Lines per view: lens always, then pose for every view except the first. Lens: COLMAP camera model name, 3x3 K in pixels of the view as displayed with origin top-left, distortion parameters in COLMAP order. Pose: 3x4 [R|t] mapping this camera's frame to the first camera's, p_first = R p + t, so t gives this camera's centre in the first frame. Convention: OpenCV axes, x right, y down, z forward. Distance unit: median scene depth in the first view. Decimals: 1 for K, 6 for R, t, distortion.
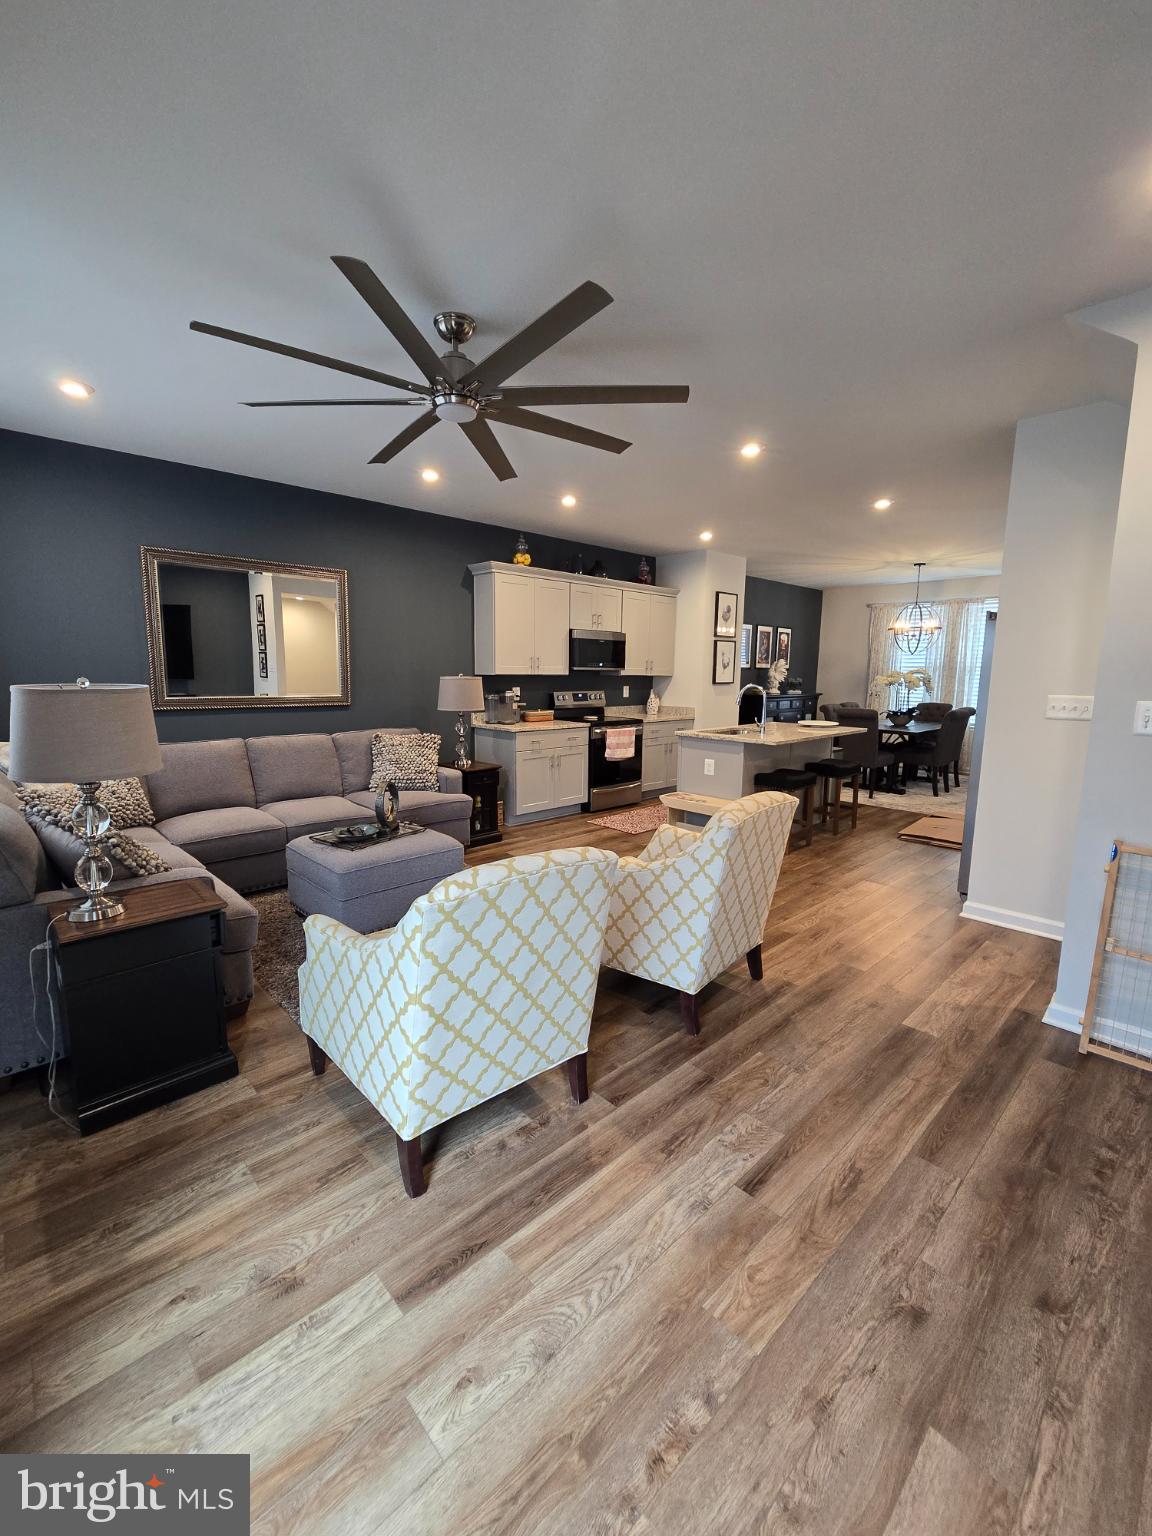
lens RADIAL K [[633.3, 0, 571.8], [0, 633.3, 763.8], [0, 0, 1]] dist [-0.004229, -0.000210]
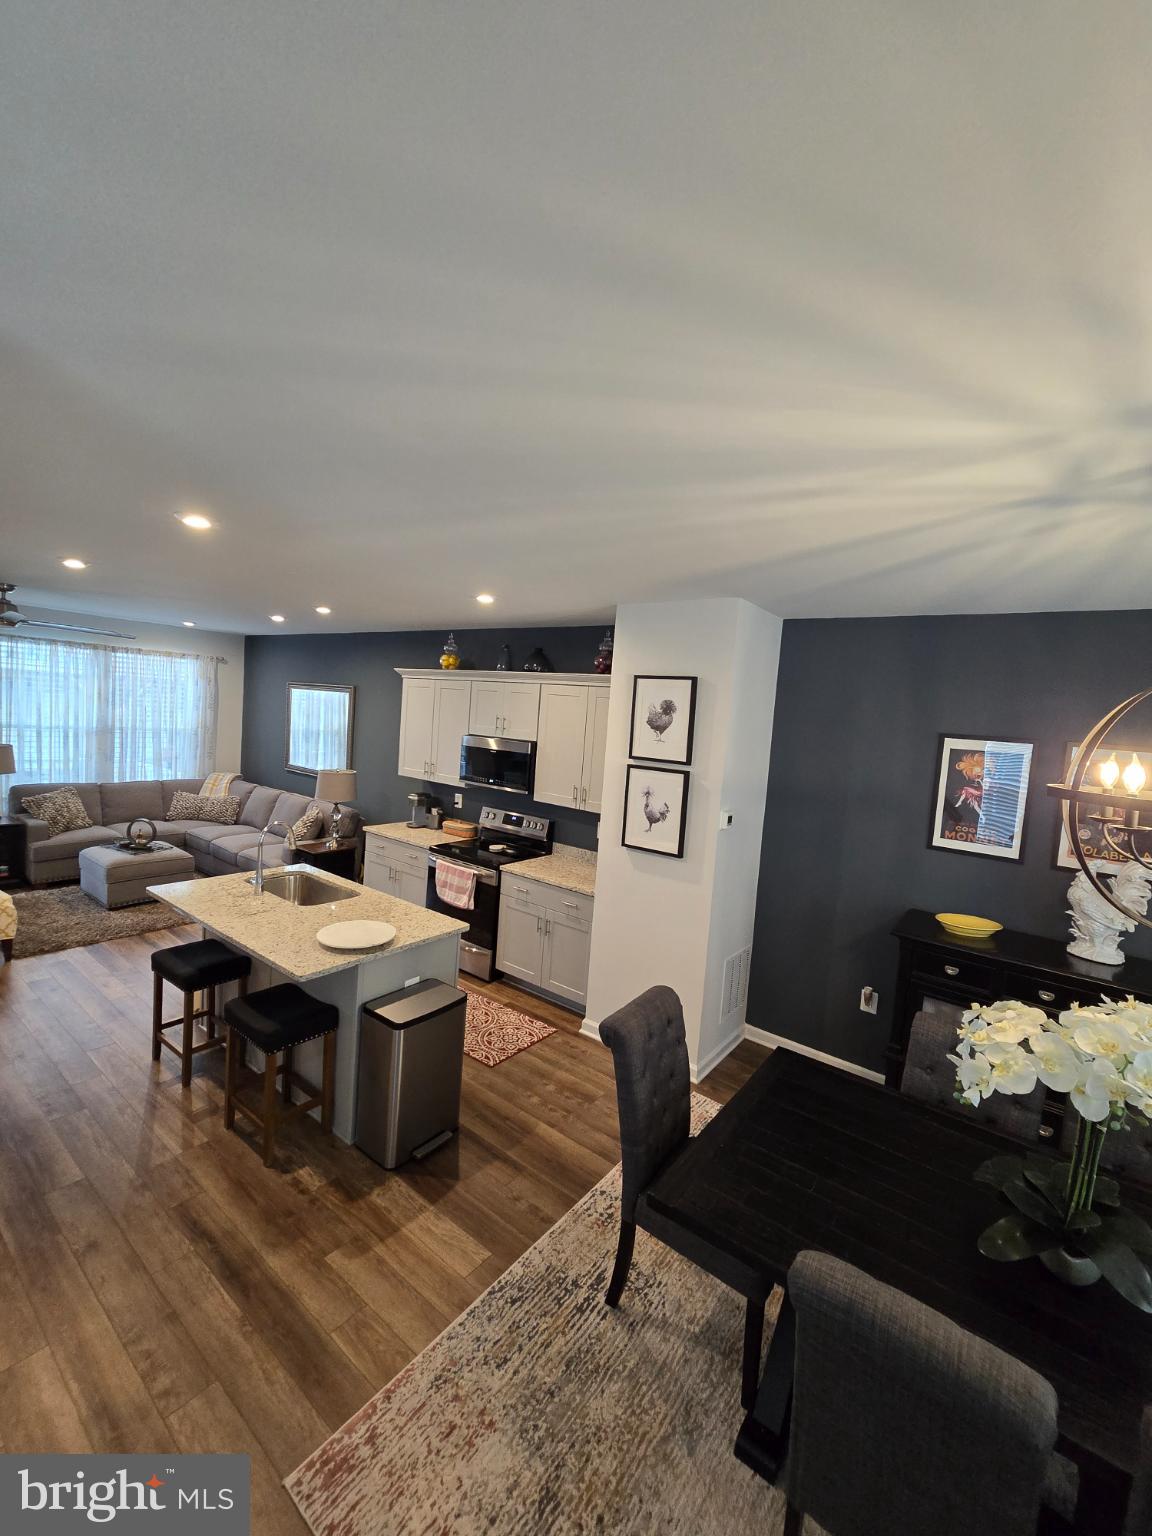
lens RADIAL K [[633.3, 0, 571.8], [0, 633.3, 763.8], [0, 0, 1]] dist [-0.004229, -0.000210]
pose [[0.168929, 0.081109, -0.982285, 0.792446], [-0.214031, 0.975846, 0.043769, -0.224539], [0.962109, 0.202845, 0.182208, 0.919064]]
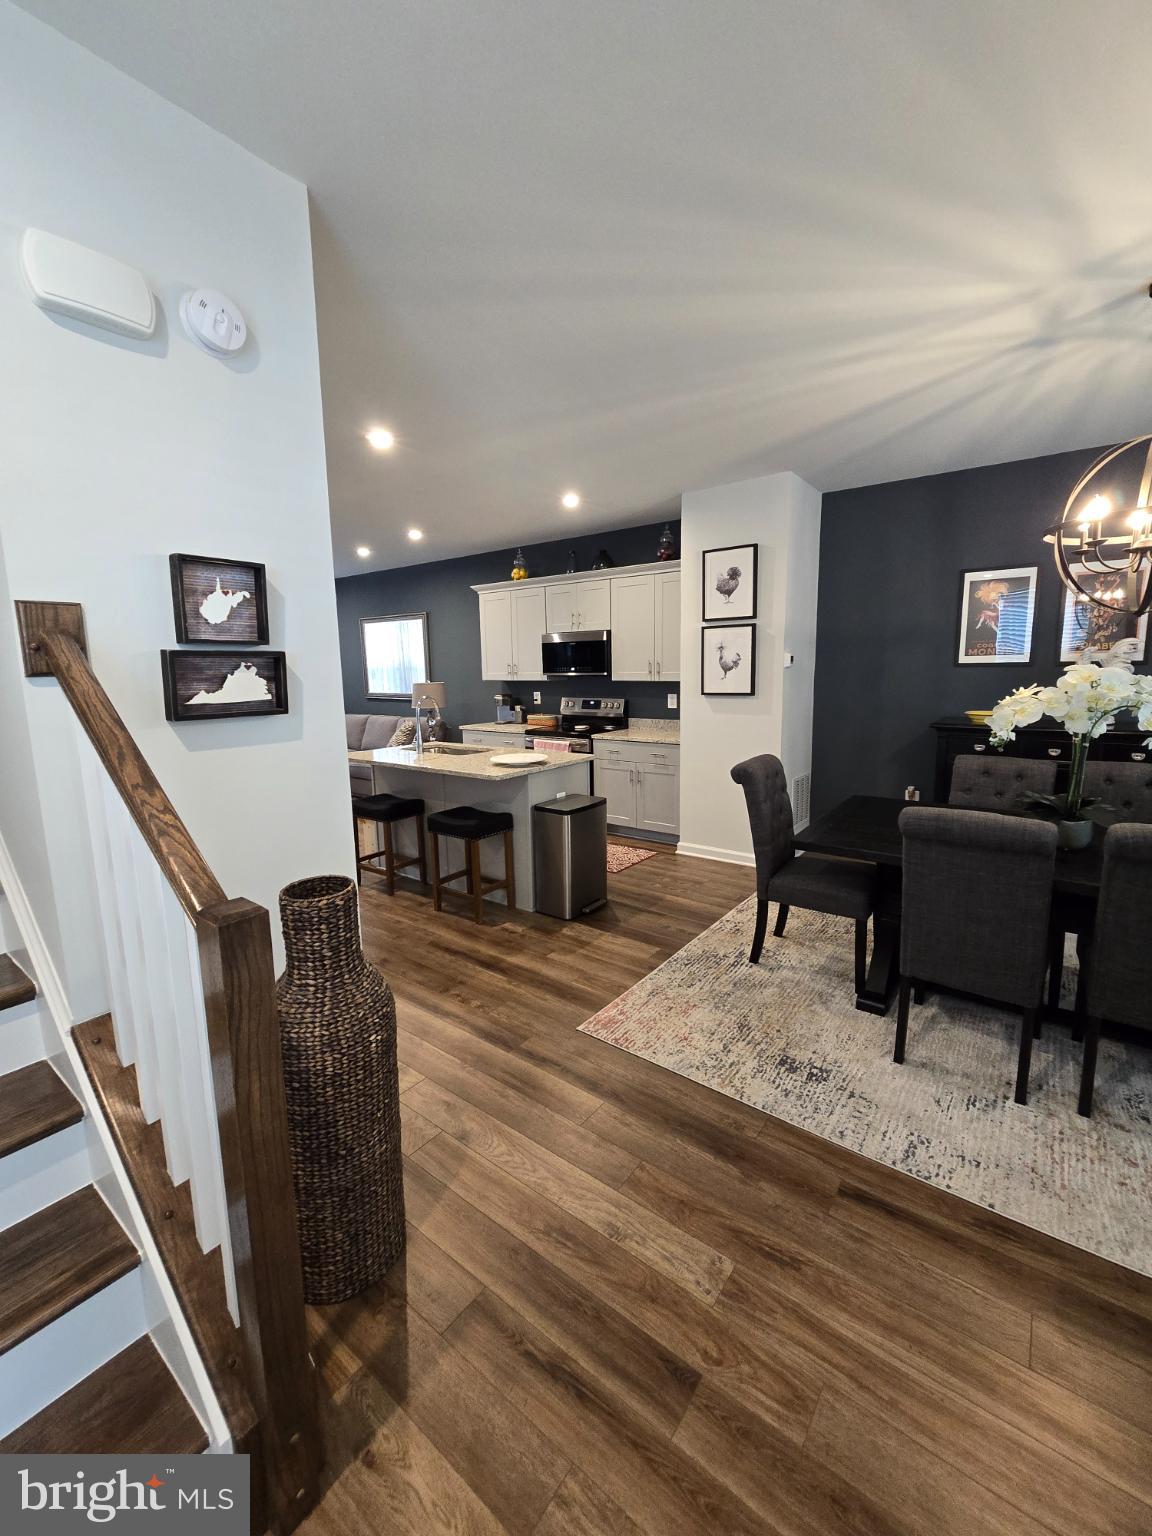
lens RADIAL K [[631.1, 0, 569.4], [0, 631.1, 763.6], [0, 0, 1]] dist [-0.000269, -0.000174]
pose [[0.161623, 0.138823, -0.977039, 0.913661], [-0.124860, 0.984976, 0.119296, -0.126970], [0.978922, 0.102712, 0.176528, 0.822968]]
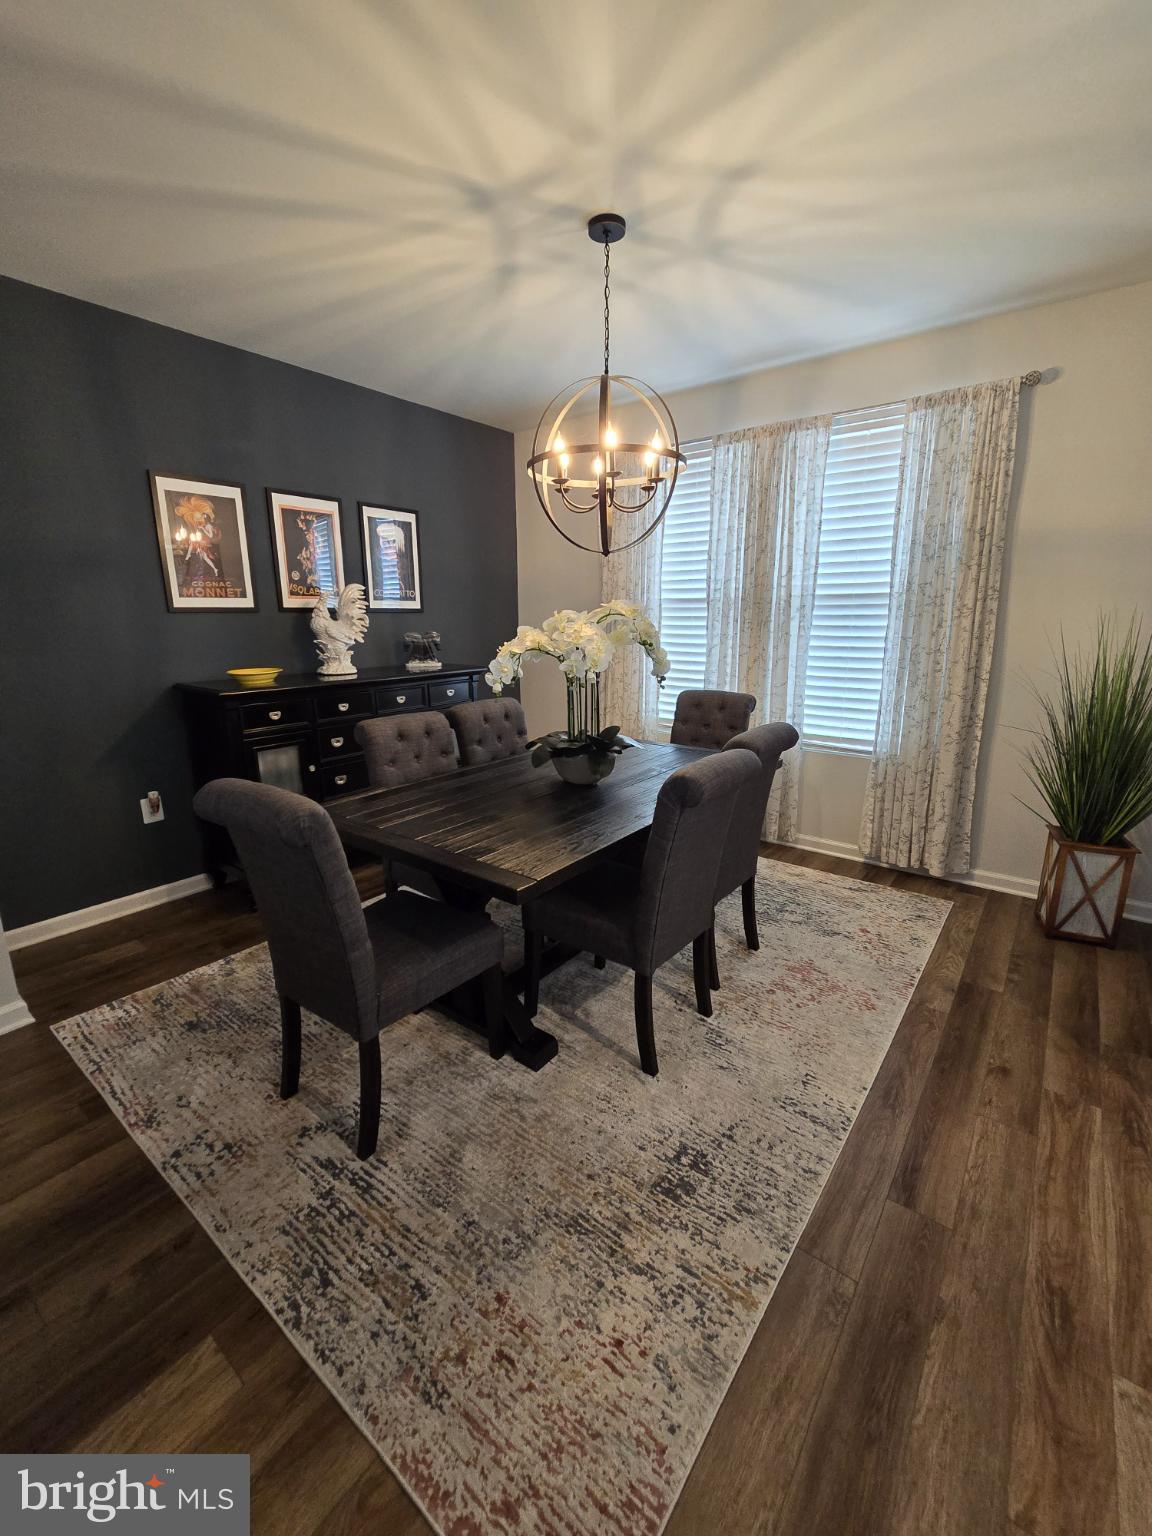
lens RADIAL K [[633.3, 0, 571.8], [0, 633.3, 763.8], [0, 0, 1]] dist [-0.004229, -0.000210]
pose [[0.986949, -0.053084, 0.152035, 0.548884], [0.039944, 0.995300, 0.088218, -0.116290], [-0.156003, -0.080993, 0.984430, 0.807031]]
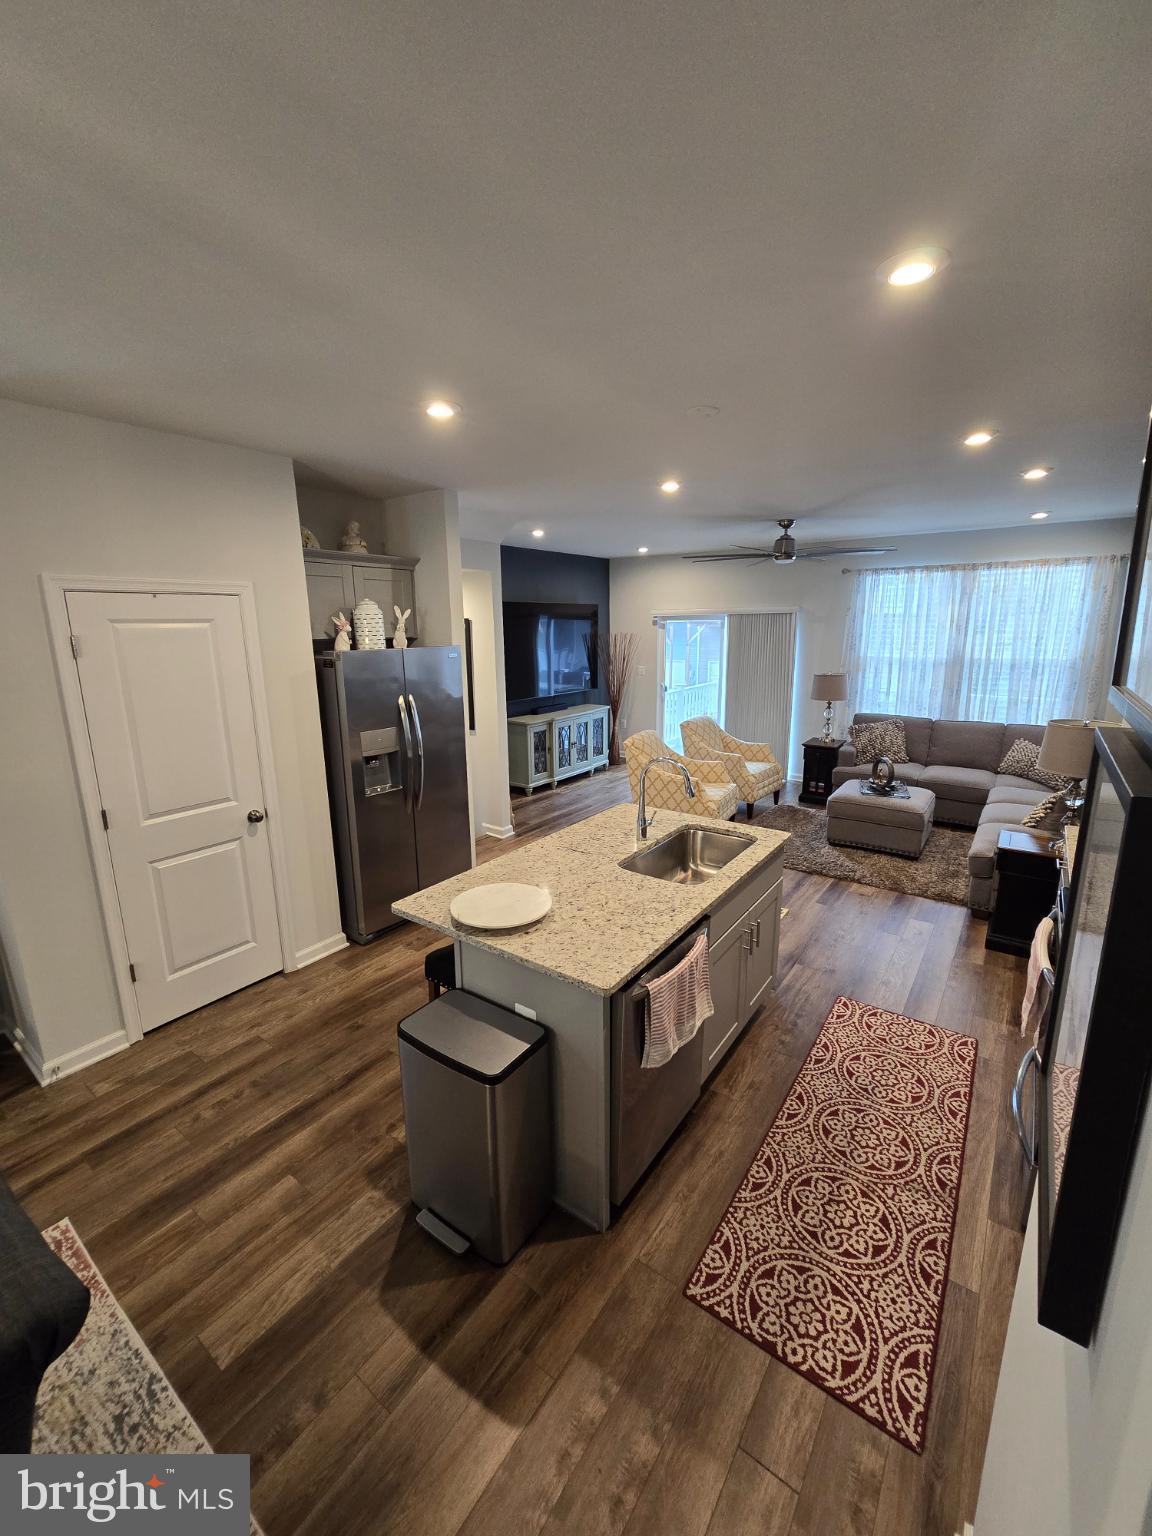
lens RADIAL K [[626.1, 0, 571.2], [0, 626.1, 766.4], [0, 0, 1]] dist [-0.006465, 0.000245]
pose [[-0.982177, 0.045942, -0.182258, 0.362674], [-0.022066, 0.934780, 0.354541, -0.239208], [0.186659, 0.352244, -0.917106, 1.157774]]
